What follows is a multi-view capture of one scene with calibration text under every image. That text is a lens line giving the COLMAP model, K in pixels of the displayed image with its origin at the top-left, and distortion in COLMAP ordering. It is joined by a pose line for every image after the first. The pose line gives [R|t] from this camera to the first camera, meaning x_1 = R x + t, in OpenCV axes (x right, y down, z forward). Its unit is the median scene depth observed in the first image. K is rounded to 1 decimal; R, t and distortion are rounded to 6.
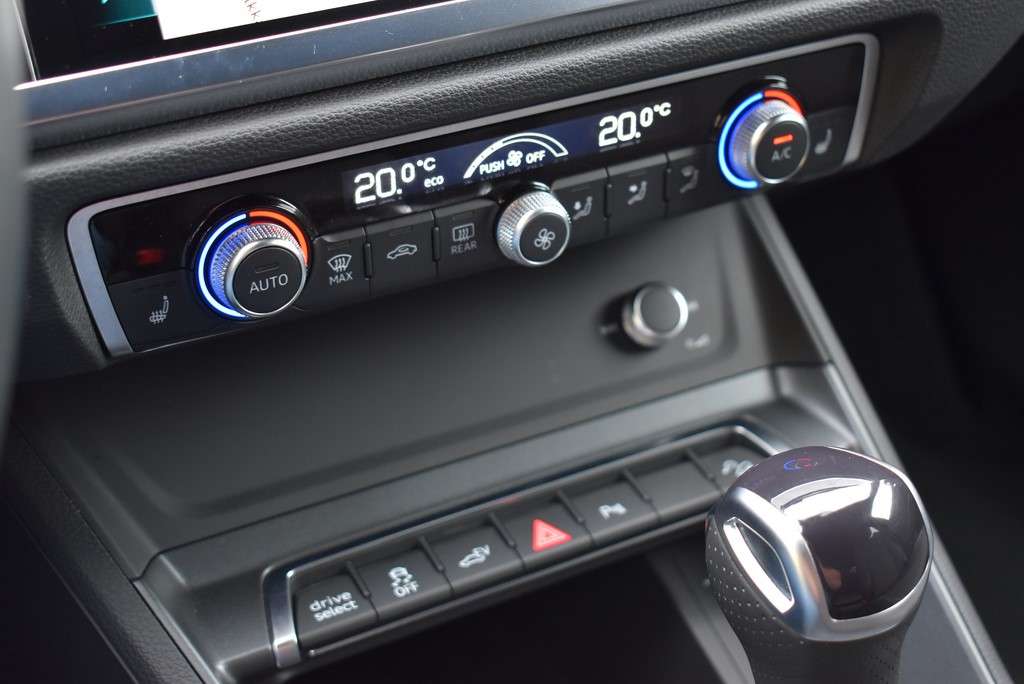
lens RADIAL K [[1777.7, 0, 493.3], [0, 1777.7, 343.8], [0, 0, 1]] dist [0.013956, 0.032805]
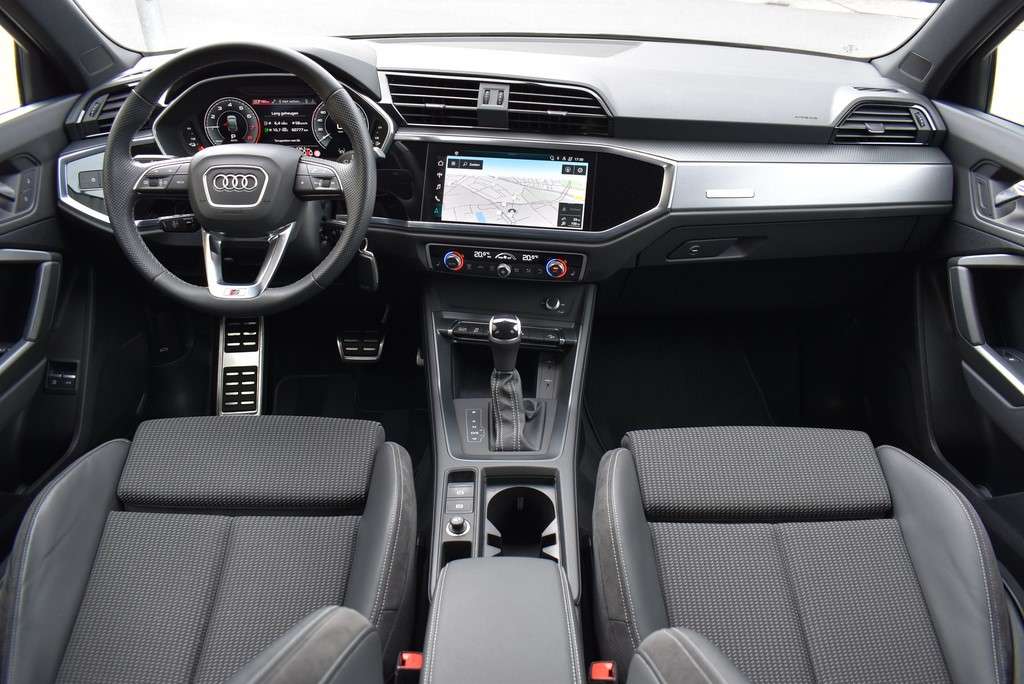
lens RADIAL K [[796.9, 0, 512.0], [0, 796.9, 342.0], [0, 0, 1]] dist [-0.090029, 0.000053]
pose [[0.786026, 0.300697, -0.540133, 1.402679], [-0.325694, 0.944066, 0.051605, 0.008903], [0.525439, 0.135356, 0.839996, -0.996865]]
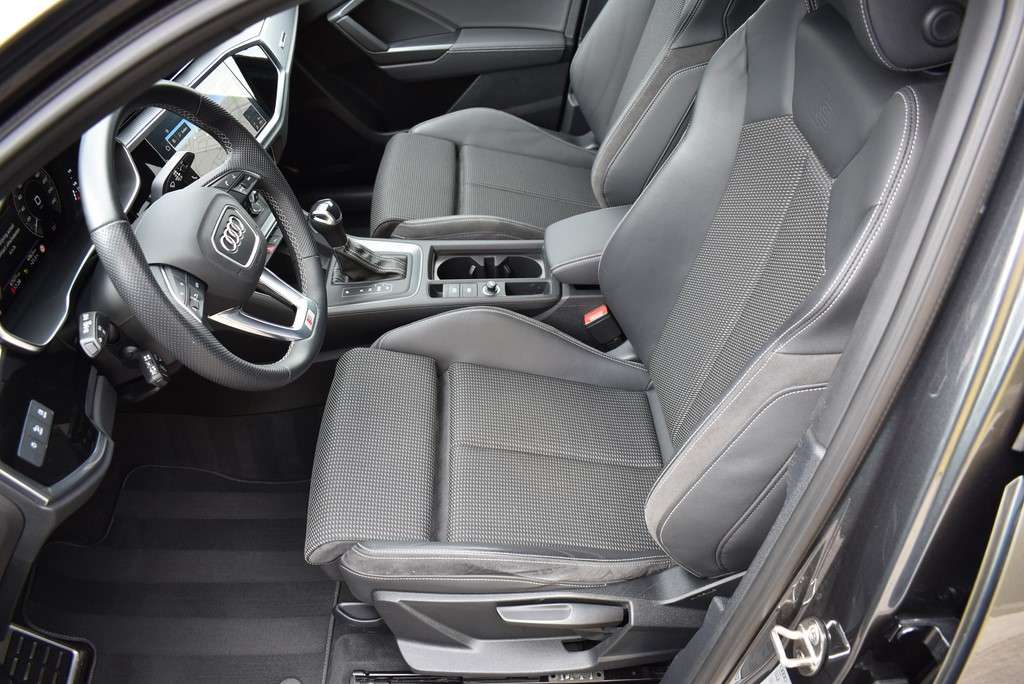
lens RADIAL K [[796.9, 0, 512.0], [0, 796.9, 342.0], [0, 0, 1]] dist [-0.090029, 0.000053]
pose [[0.591372, -0.564955, 0.575418, -1.199336], [0.455786, 0.822824, 0.339440, -0.157394], [-0.665236, 0.061532, 0.744093, -1.422648]]
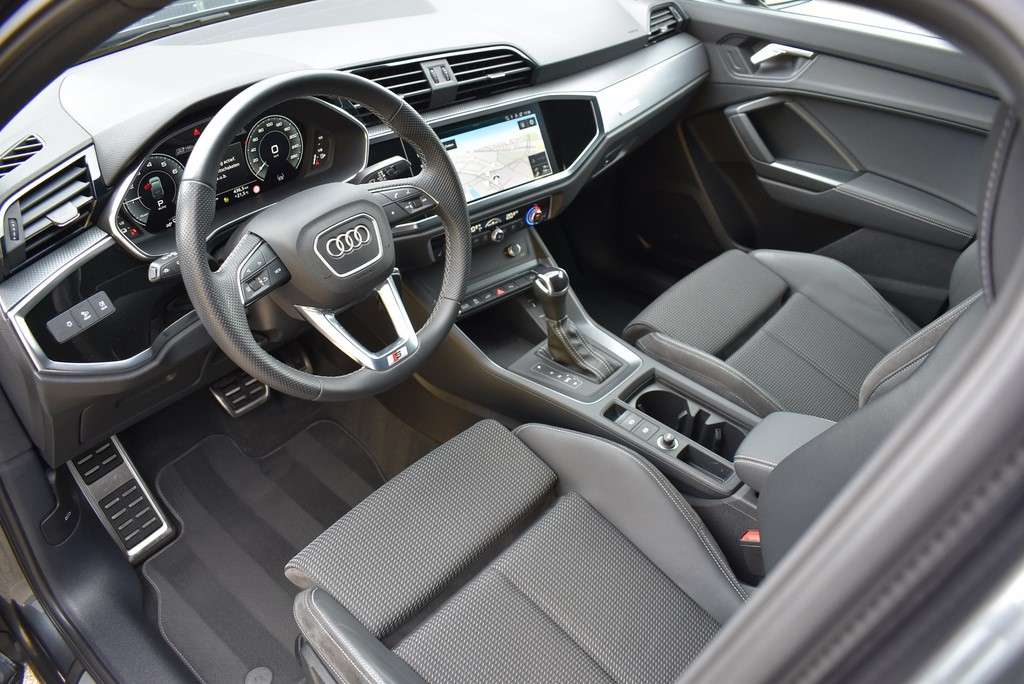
lens RADIAL K [[796.9, 0, 512.0], [0, 796.9, 342.0], [0, 0, 1]] dist [-0.090029, 0.000053]
pose [[0.982494, -0.100415, 0.156916, -0.357931], [0.087598, 0.992386, 0.086585, 0.057597], [-0.164416, -0.071323, 0.983809, -1.513697]]
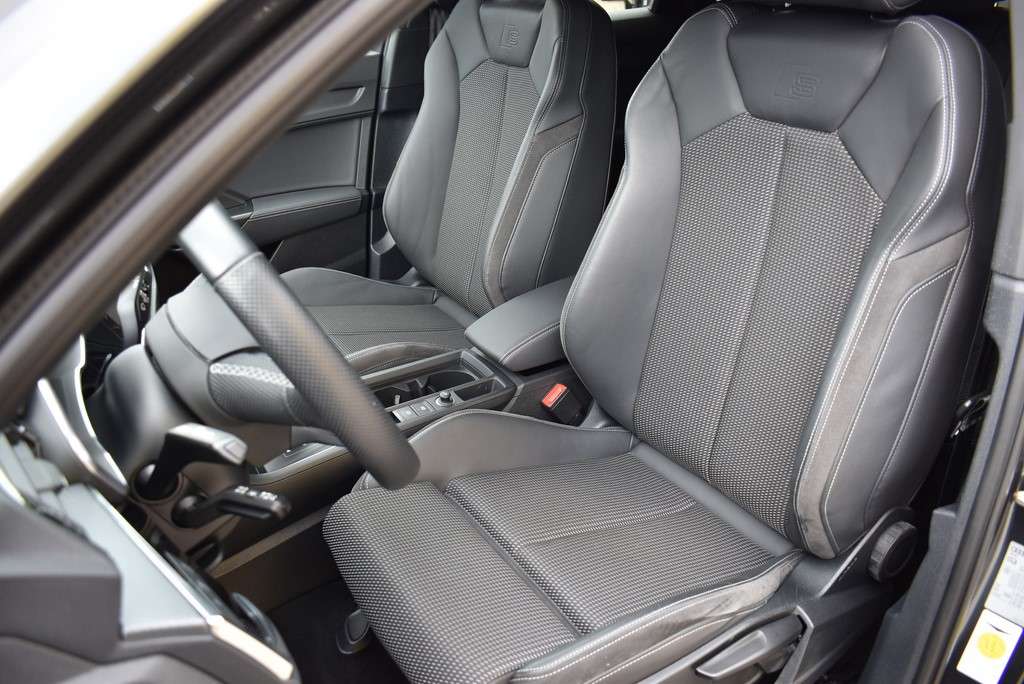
lens RADIAL K [[796.9, 0, 512.0], [0, 796.9, 342.0], [0, 0, 1]] dist [-0.090029, 0.000053]
pose [[0.106451, -0.466664, 0.878005, -1.627079], [0.563520, 0.755834, 0.333407, -0.255920], [-0.819215, 0.459281, 0.343434, -0.476745]]
